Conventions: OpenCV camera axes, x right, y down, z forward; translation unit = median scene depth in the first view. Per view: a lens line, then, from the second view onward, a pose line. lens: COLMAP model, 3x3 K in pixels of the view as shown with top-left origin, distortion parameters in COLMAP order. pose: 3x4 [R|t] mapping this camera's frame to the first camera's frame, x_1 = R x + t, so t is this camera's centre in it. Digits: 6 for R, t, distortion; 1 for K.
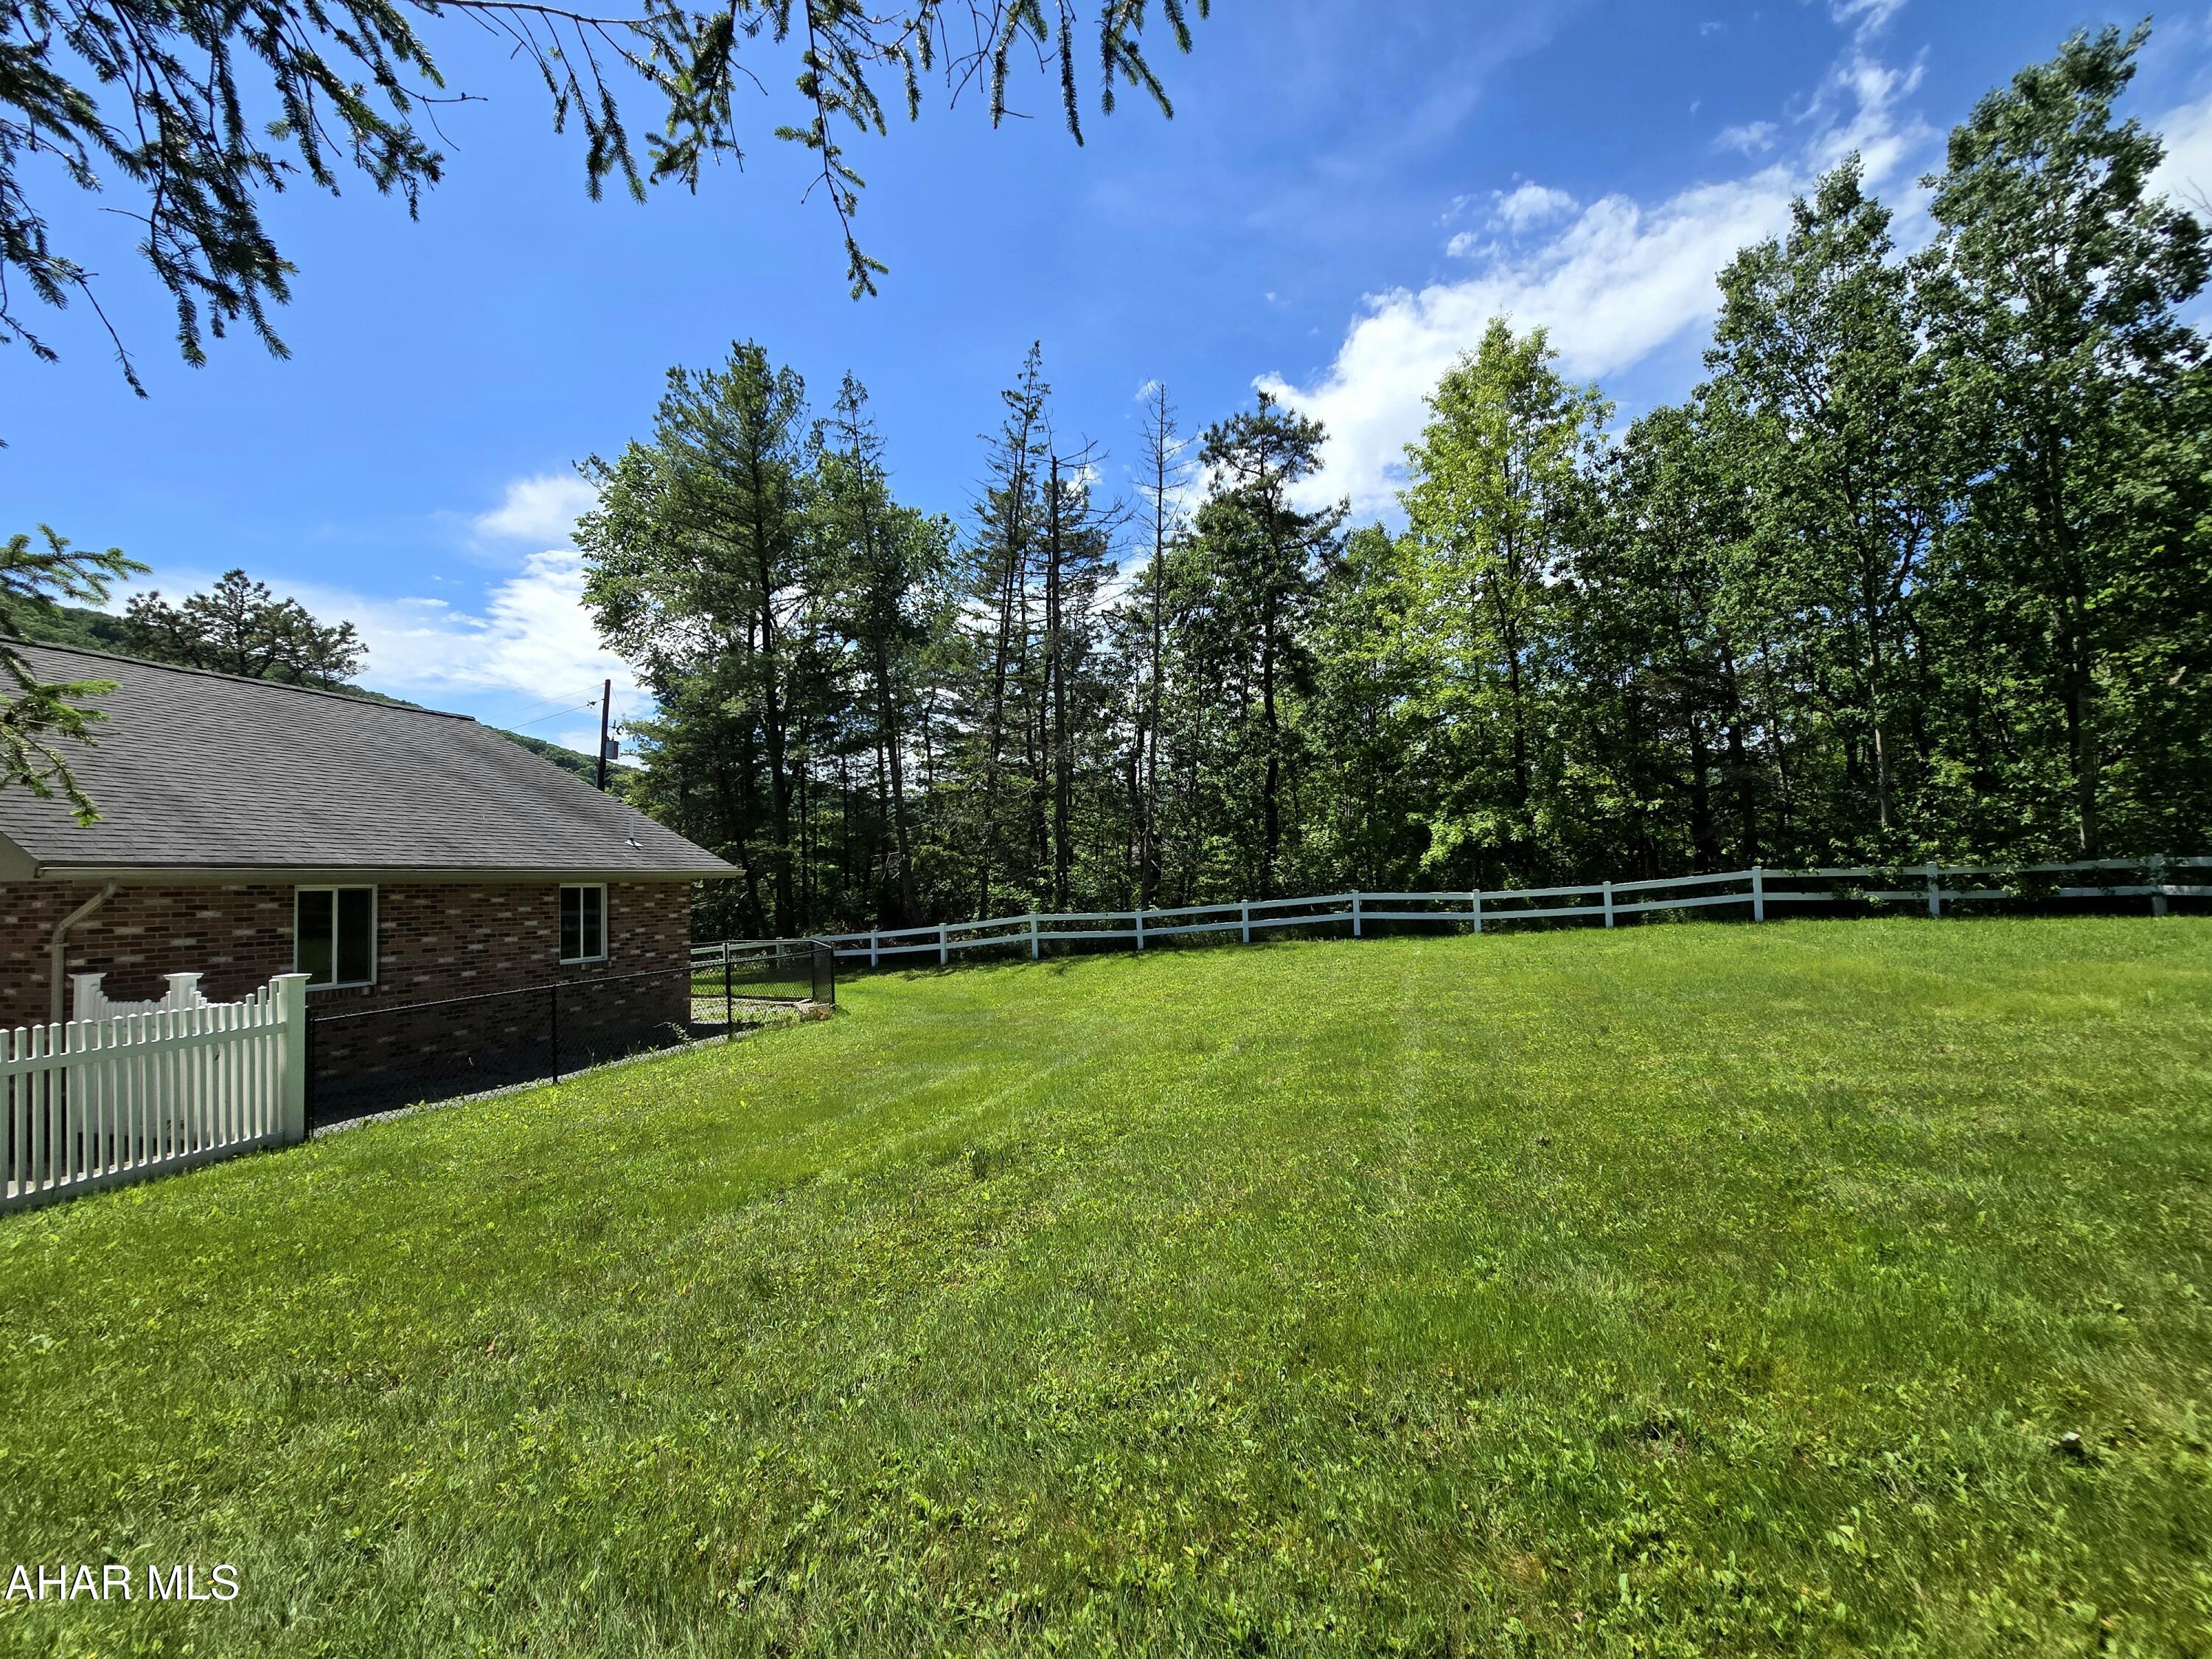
lens RADIAL K [[895.9, 0, 1112.0], [0, 895.9, 832.7], [0, 0, 1]] dist [-0.000193, -0.000113]
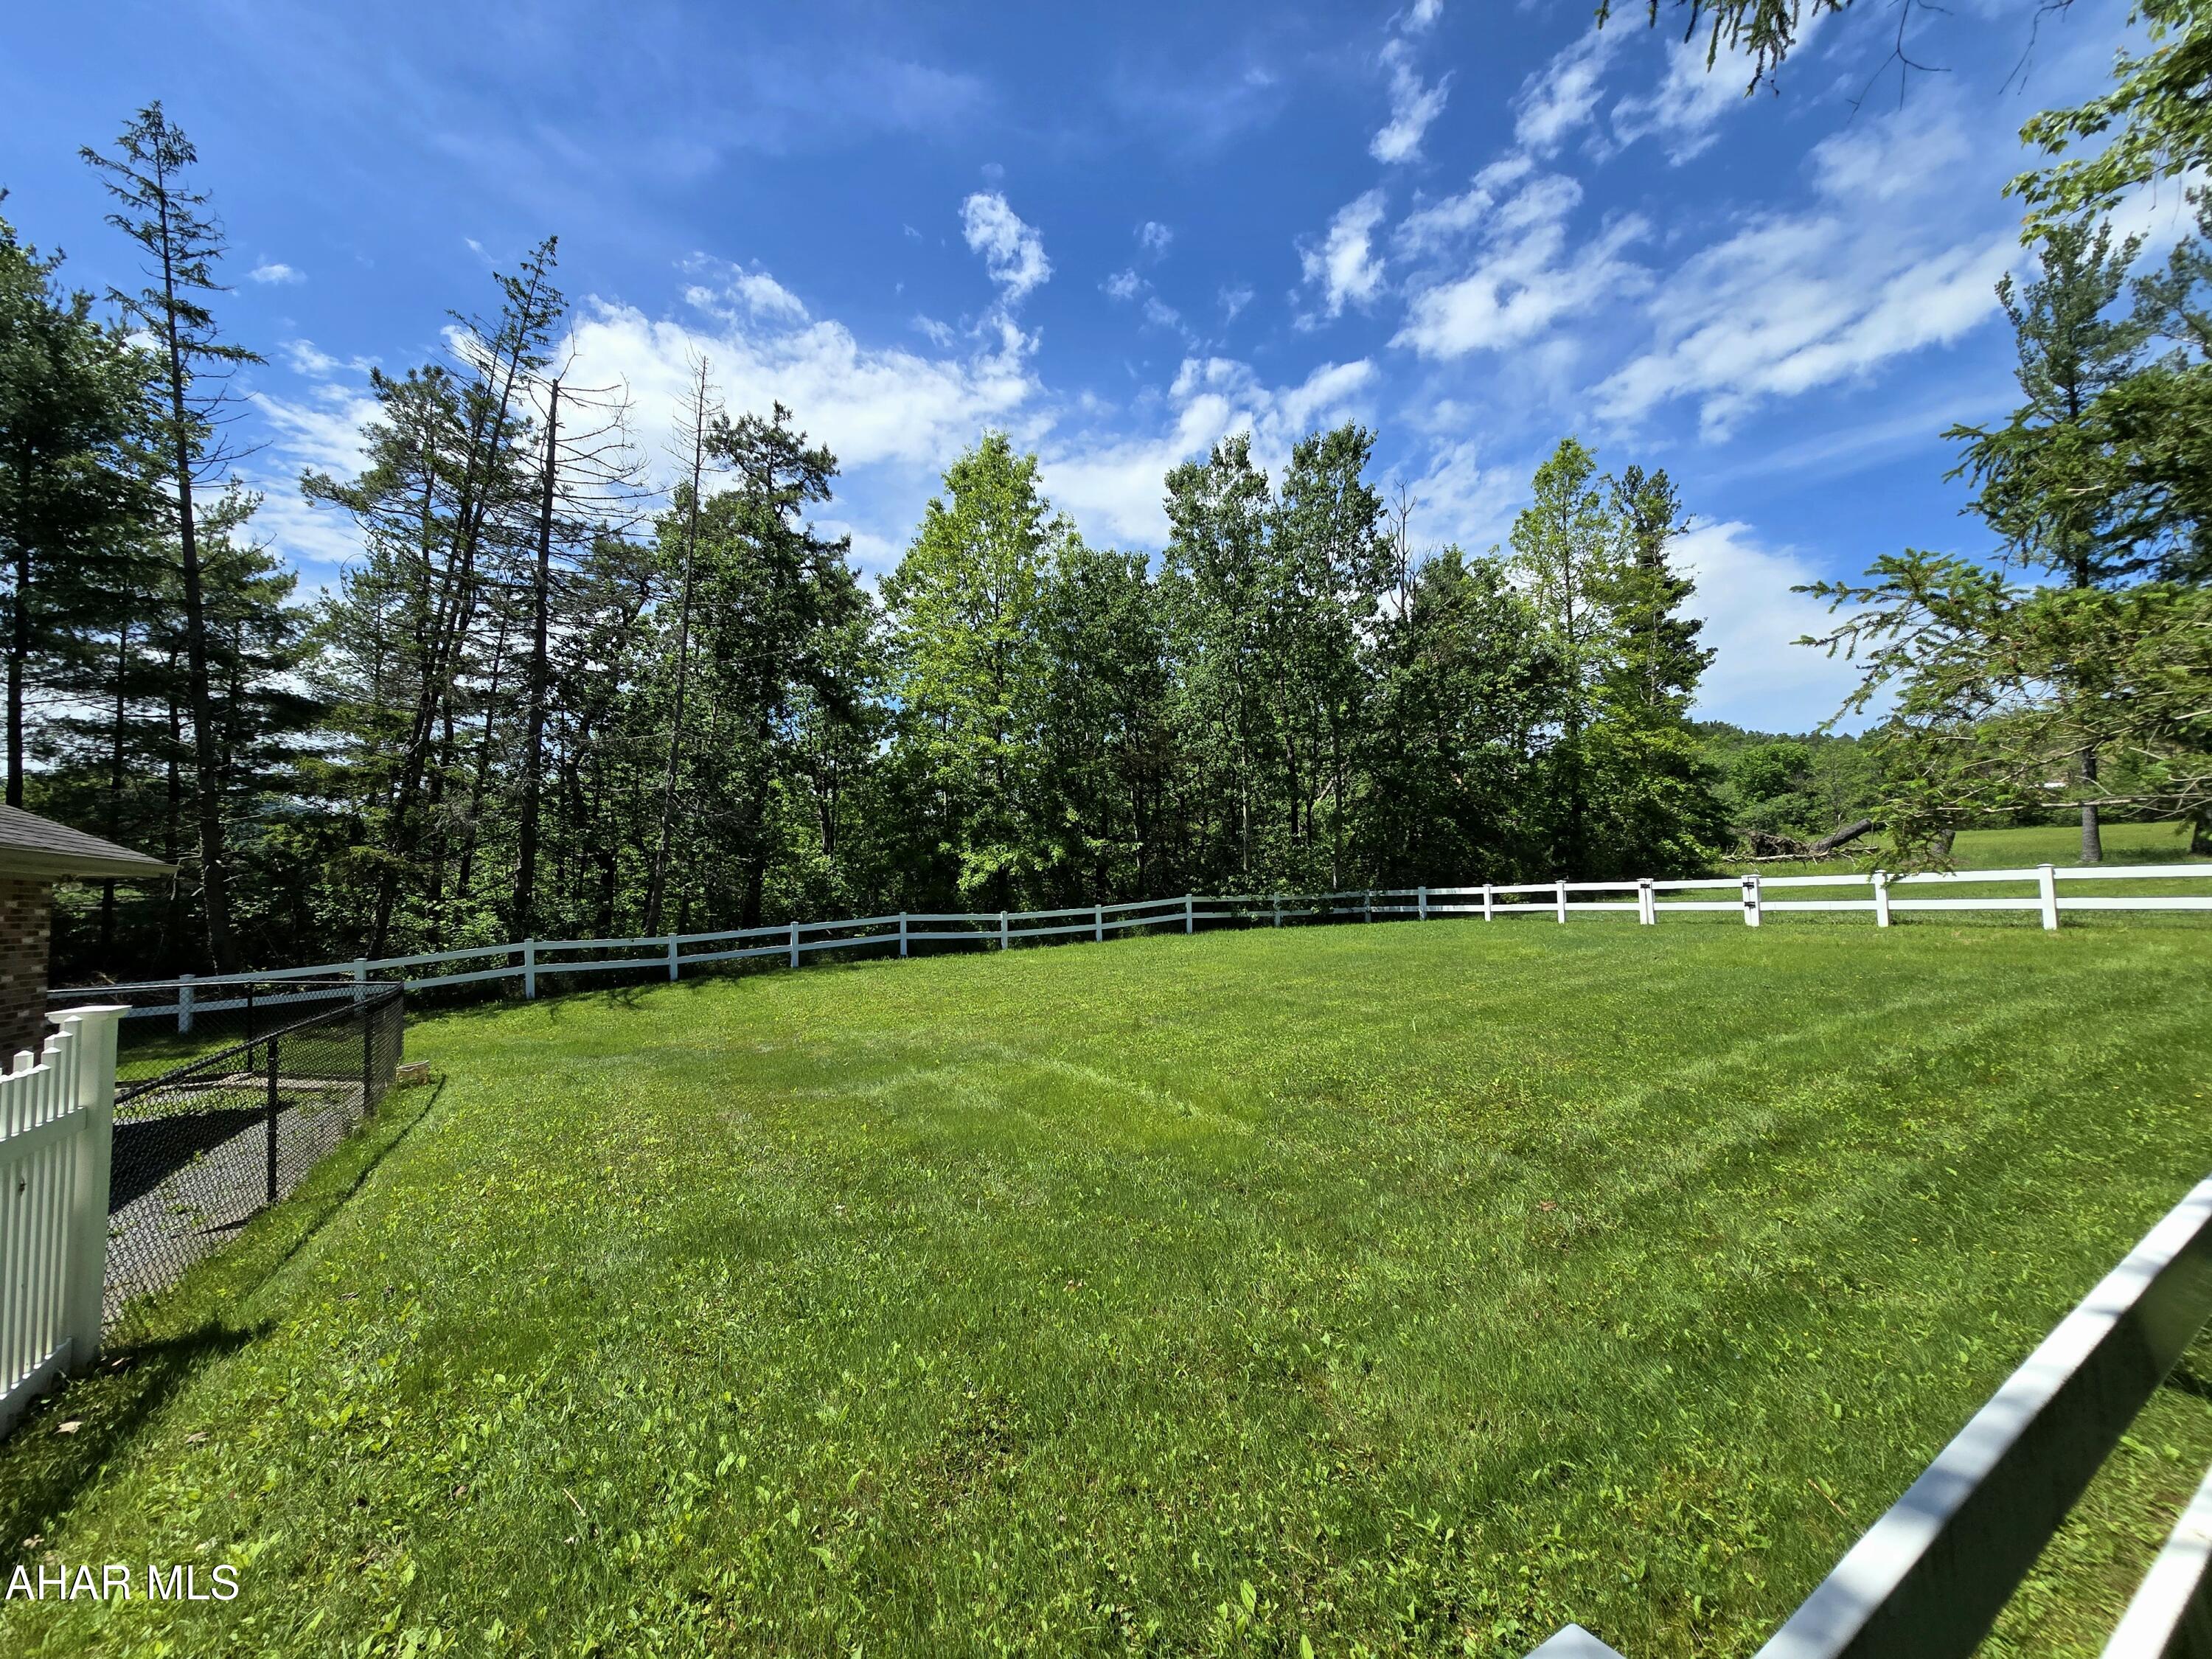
lens RADIAL K [[895.9, 0, 1108.1], [0, 895.9, 840.1], [0, 0, 1]] dist [-0.000193, -0.000113]
pose [[0.684462, 0.068045, 0.725866, -0.363117], [-0.033893, 0.997528, -0.061551, 0.039947], [-0.728260, 0.017528, 0.685077, 0.113067]]
